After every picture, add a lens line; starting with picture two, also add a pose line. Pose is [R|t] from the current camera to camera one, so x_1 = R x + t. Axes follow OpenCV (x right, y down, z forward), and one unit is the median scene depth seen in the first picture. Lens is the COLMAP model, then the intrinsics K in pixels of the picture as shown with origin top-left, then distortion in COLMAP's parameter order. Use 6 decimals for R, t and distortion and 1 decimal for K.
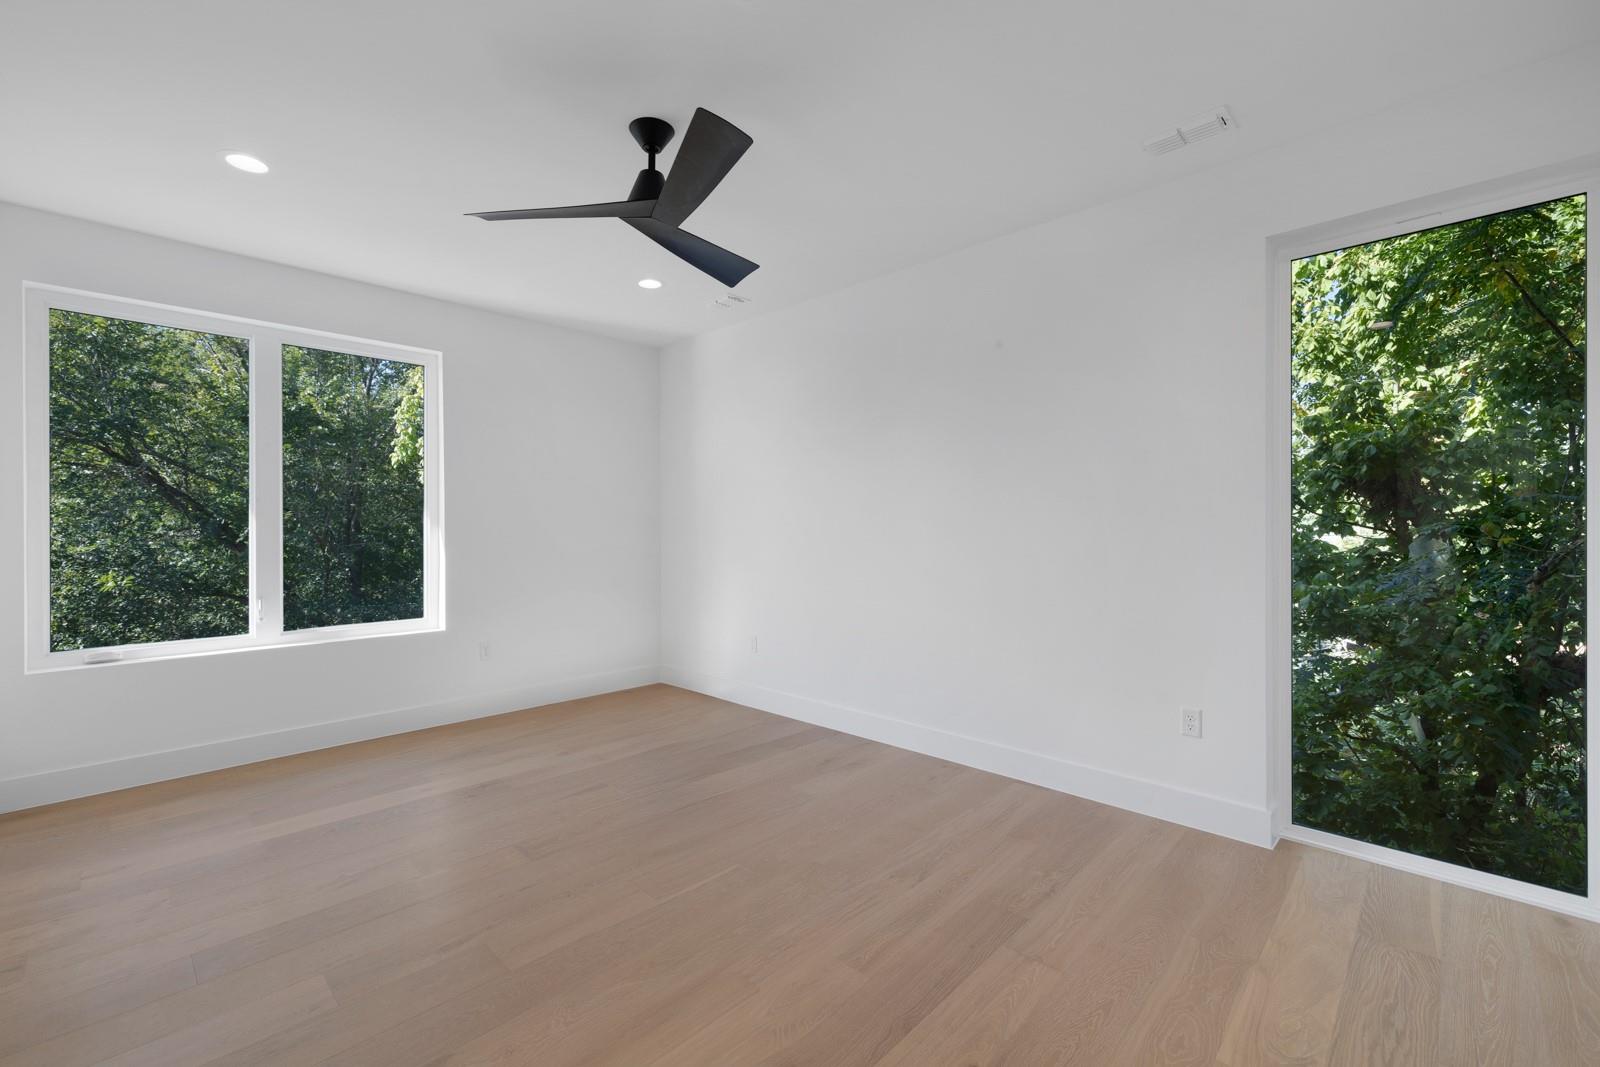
lens RADIAL K [[688.0, 0, 791.5], [0, 688.0, 527.0], [0, 0, 1]] dist [0.001783, -0.000272]
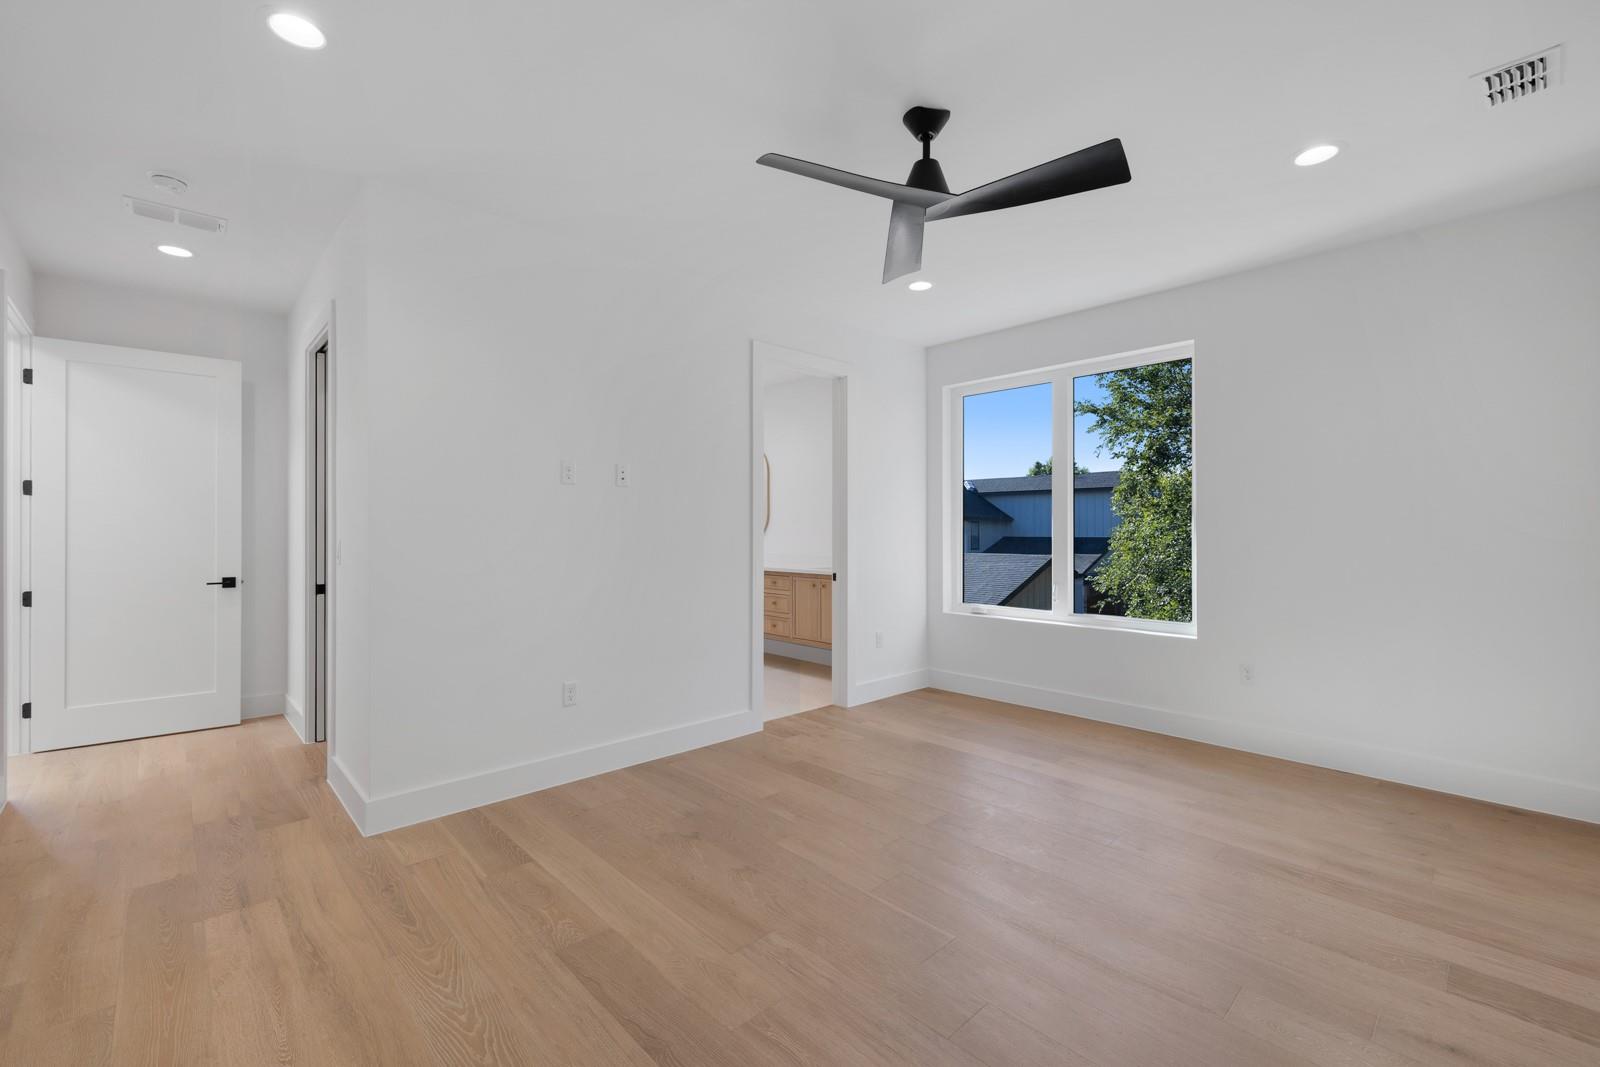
lens RADIAL K [[688.0, 0, 791.6], [0, 688.0, 533.2], [0, 0, 1]] dist [0.001783, -0.000272]
pose [[-0.067219, 0.008589, -0.997701, 0.599400], [0.001687, 0.999962, 0.008495, -0.002295], [0.997737, -0.001112, -0.067231, 0.680558]]
